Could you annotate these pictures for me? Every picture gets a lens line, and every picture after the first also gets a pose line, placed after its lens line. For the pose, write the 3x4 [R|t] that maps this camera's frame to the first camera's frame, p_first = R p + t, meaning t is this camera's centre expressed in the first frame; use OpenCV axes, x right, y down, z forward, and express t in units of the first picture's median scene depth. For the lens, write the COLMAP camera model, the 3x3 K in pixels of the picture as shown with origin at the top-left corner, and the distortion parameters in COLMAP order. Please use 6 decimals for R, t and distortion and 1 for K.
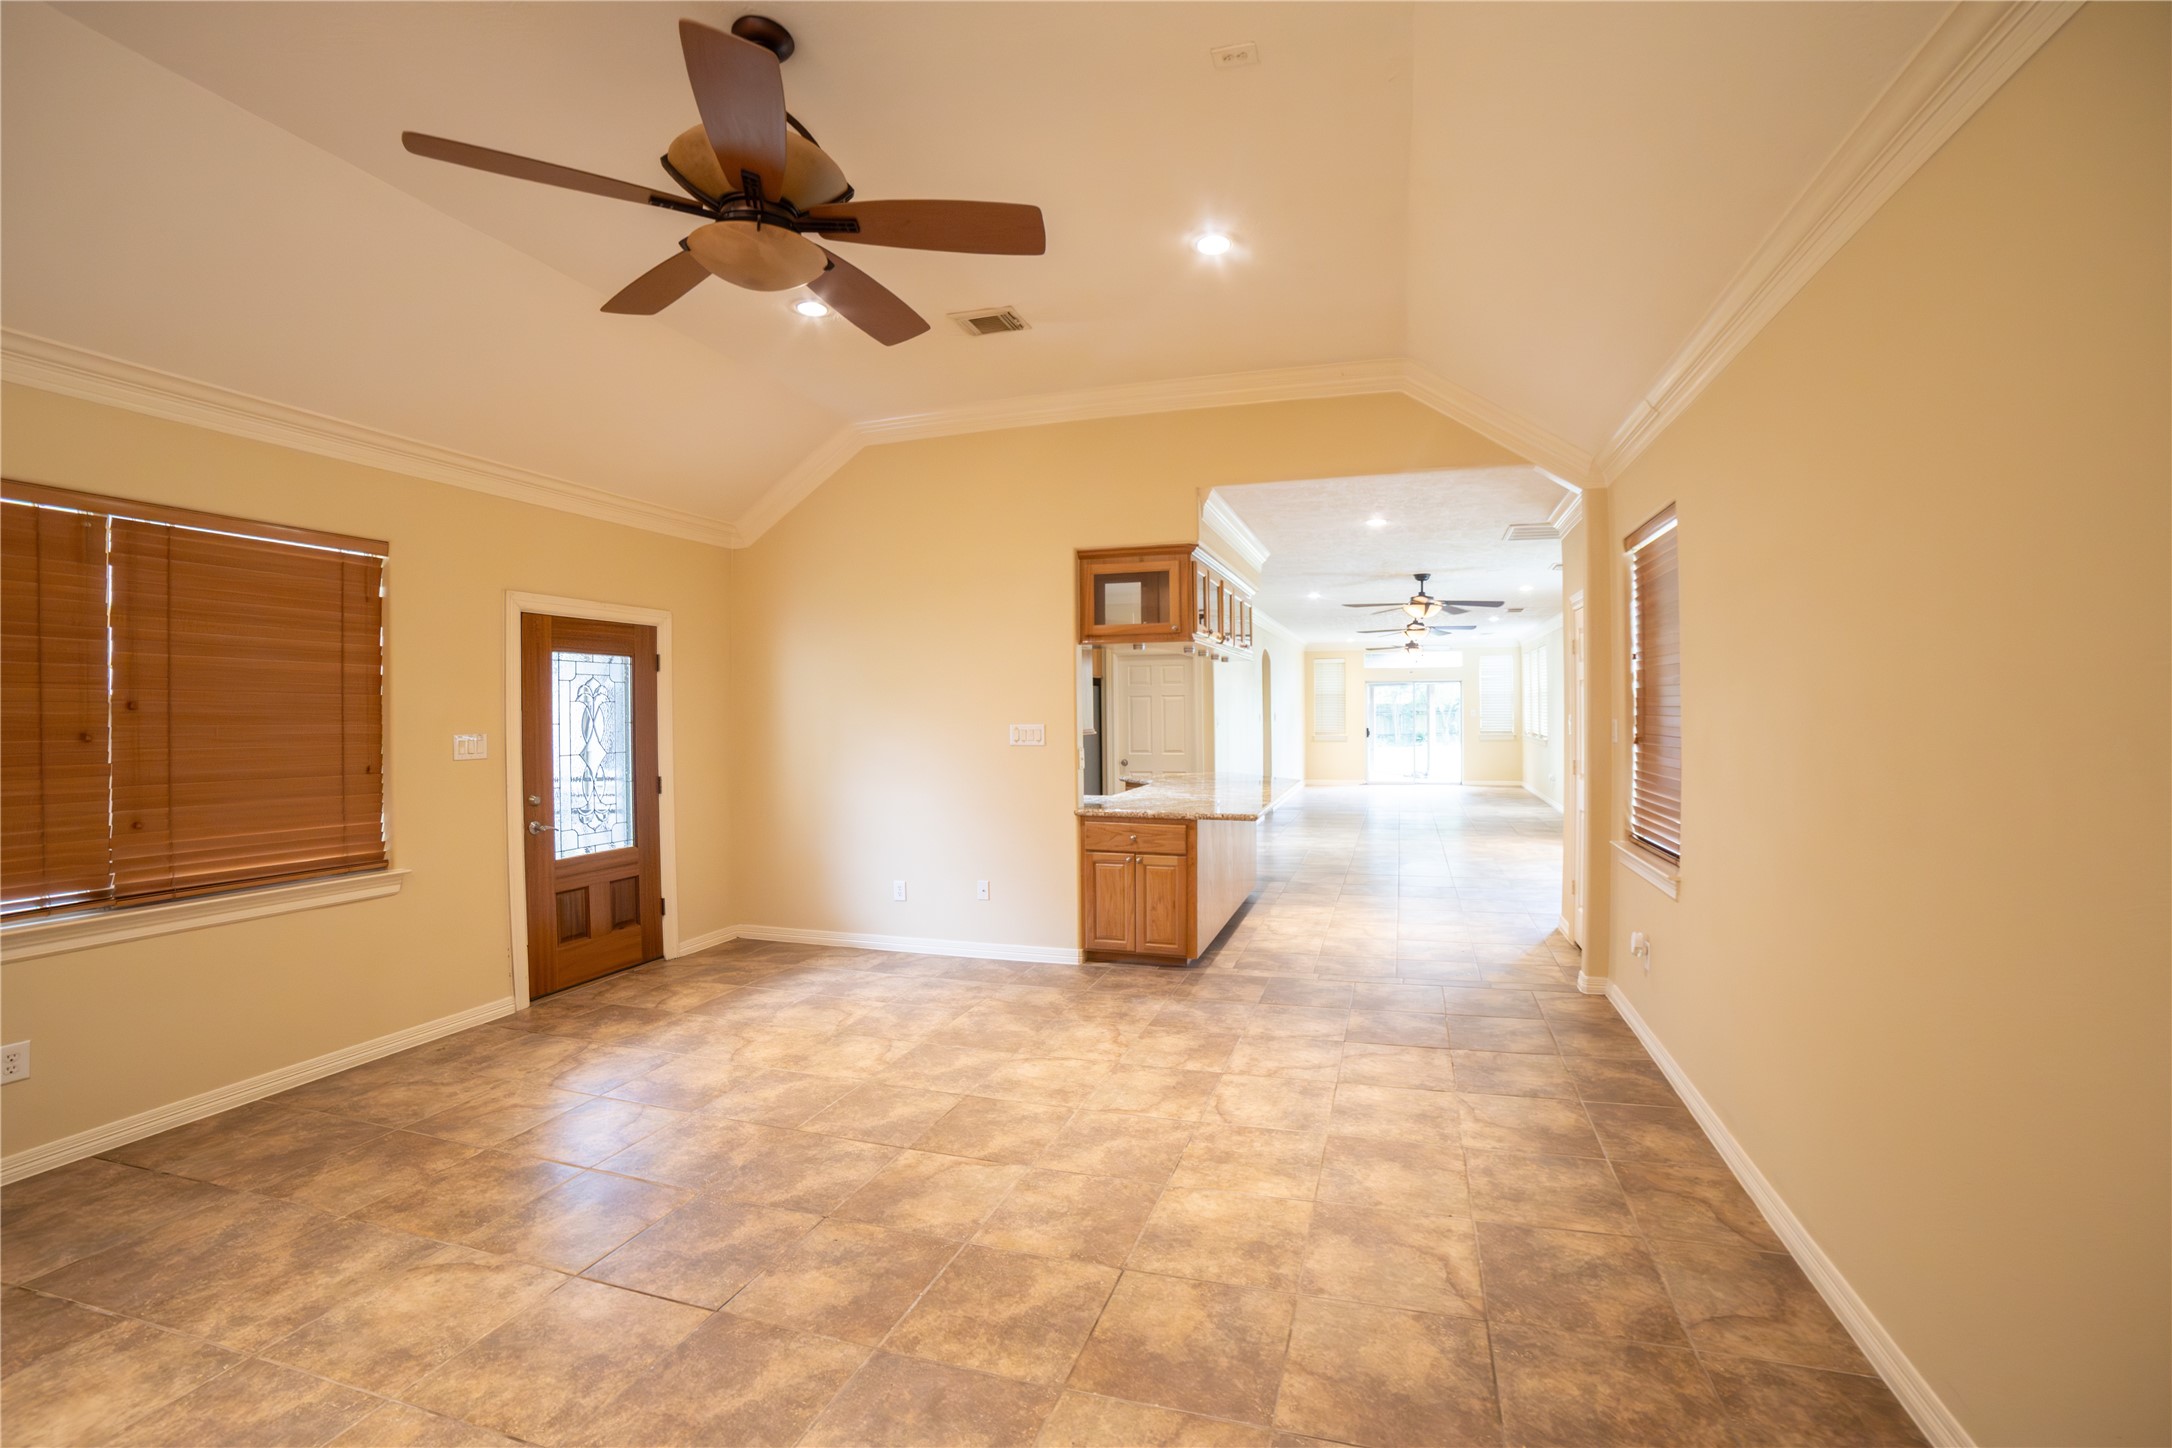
lens RADIAL K [[860.2, 0, 1086.0], [0, 860.2, 724.0], [0, 0, 1]] dist [-0.063333, 0.028105]
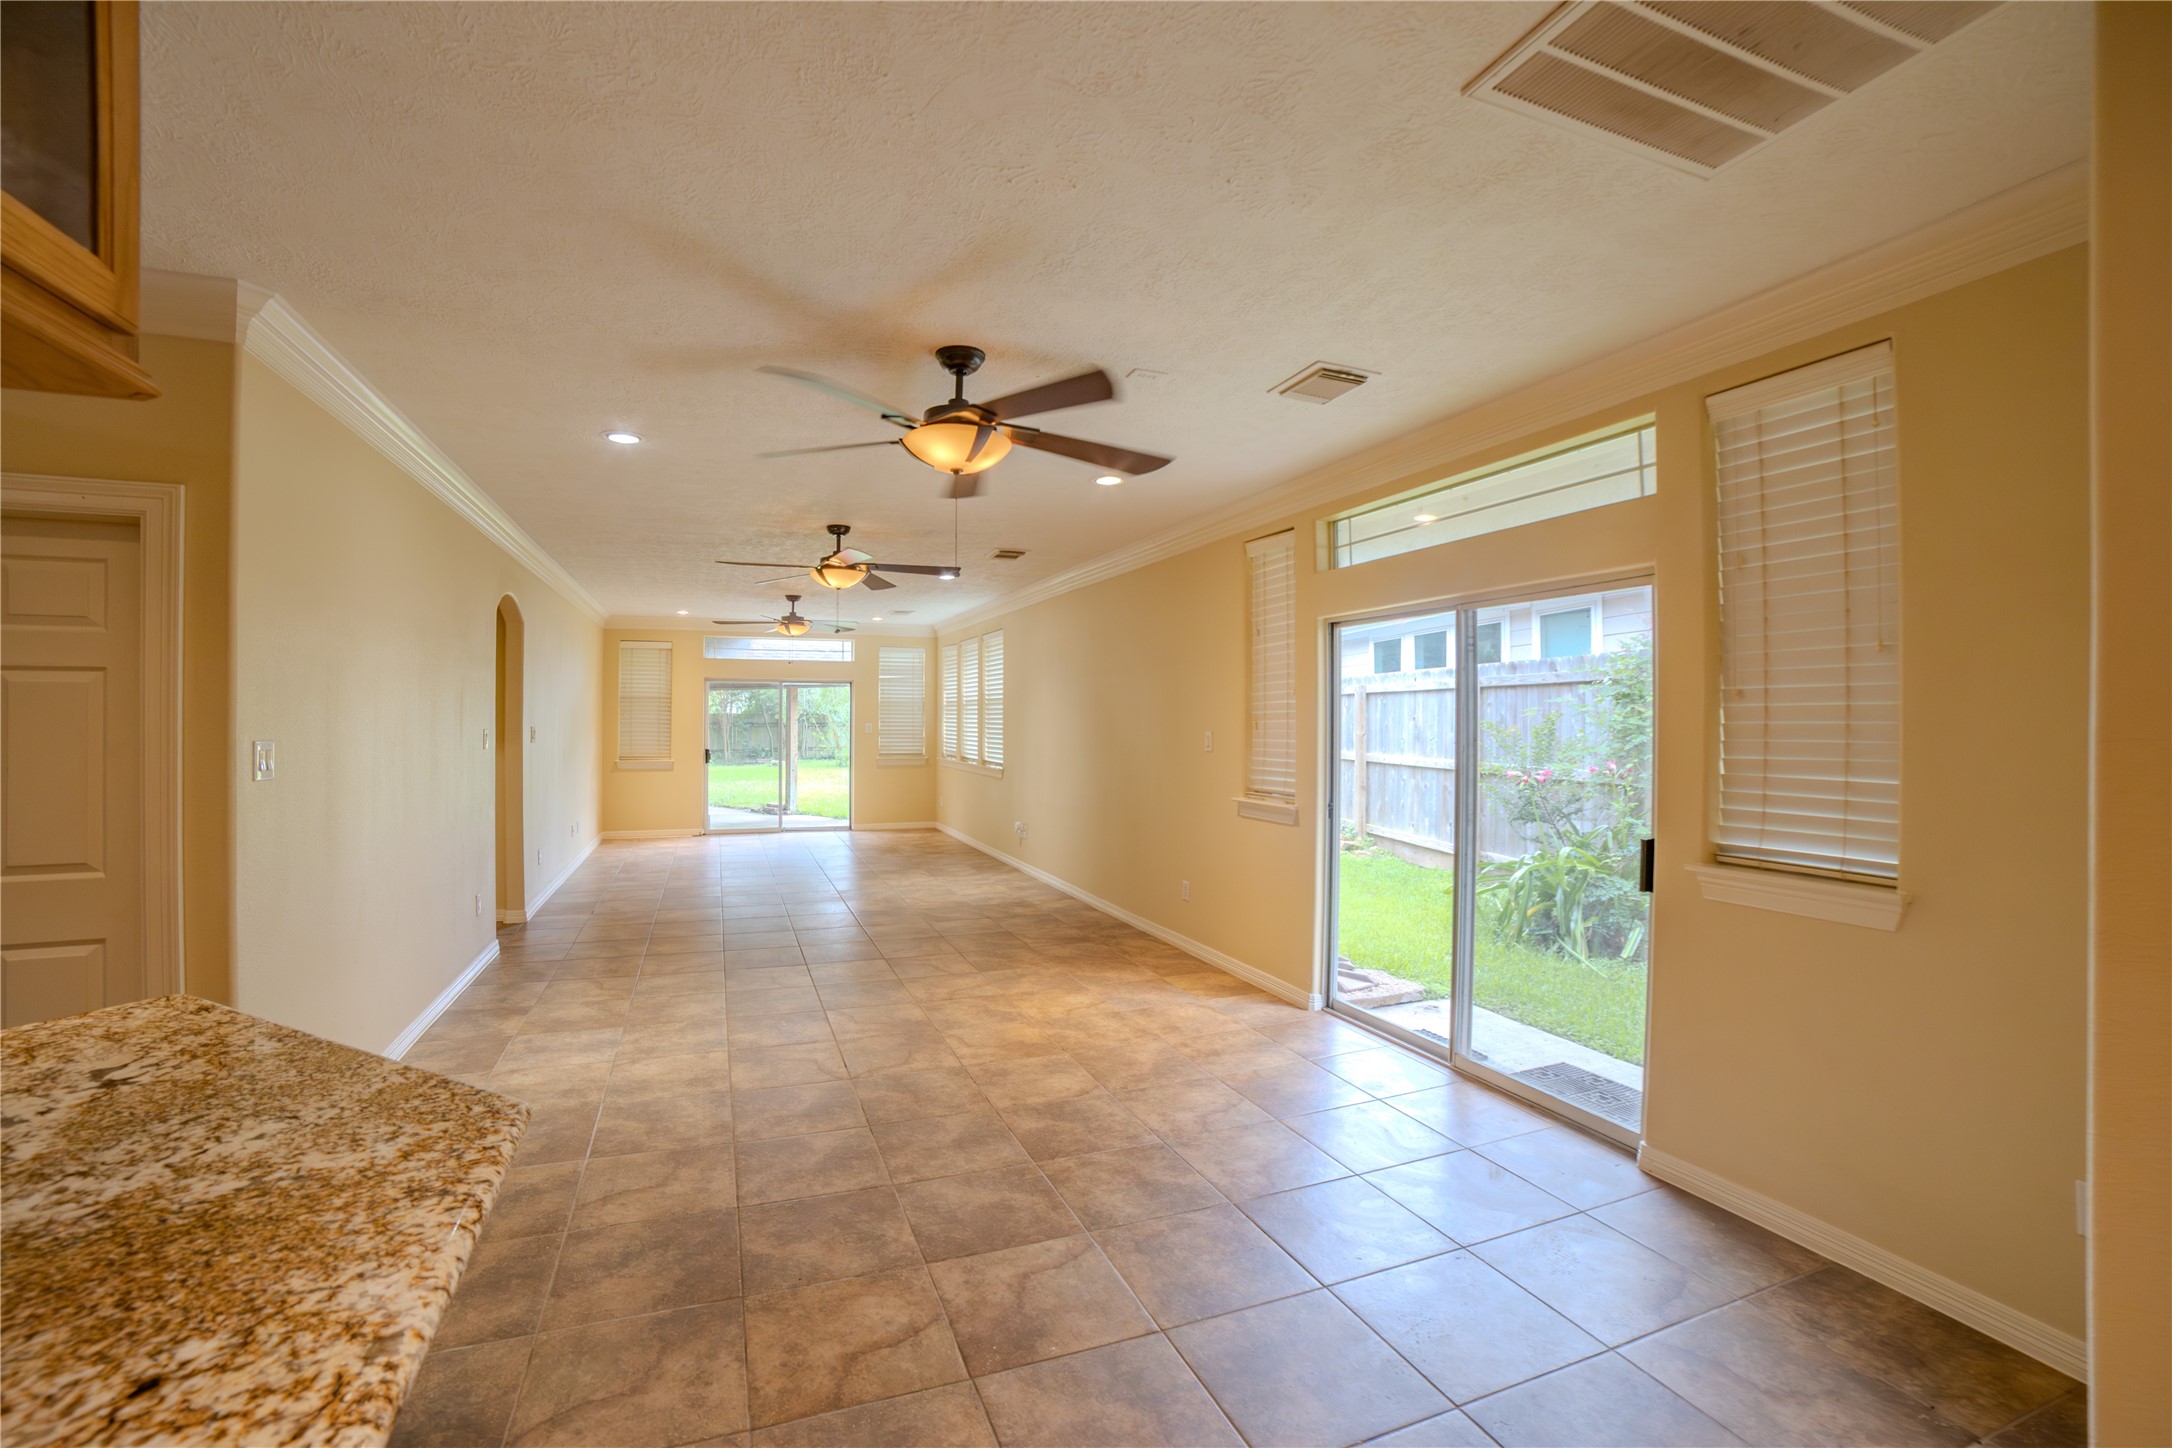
lens RADIAL K [[860.2, 0, 1086.0], [0, 860.2, 724.0], [0, 0, 1]] dist [-0.063333, 0.028105]
pose [[0.721656, 0.003826, 0.692241, 0.101598], [0.003739, 0.999949, -0.009425, -0.009440], [-0.692241, 0.009390, 0.721605, 0.380415]]
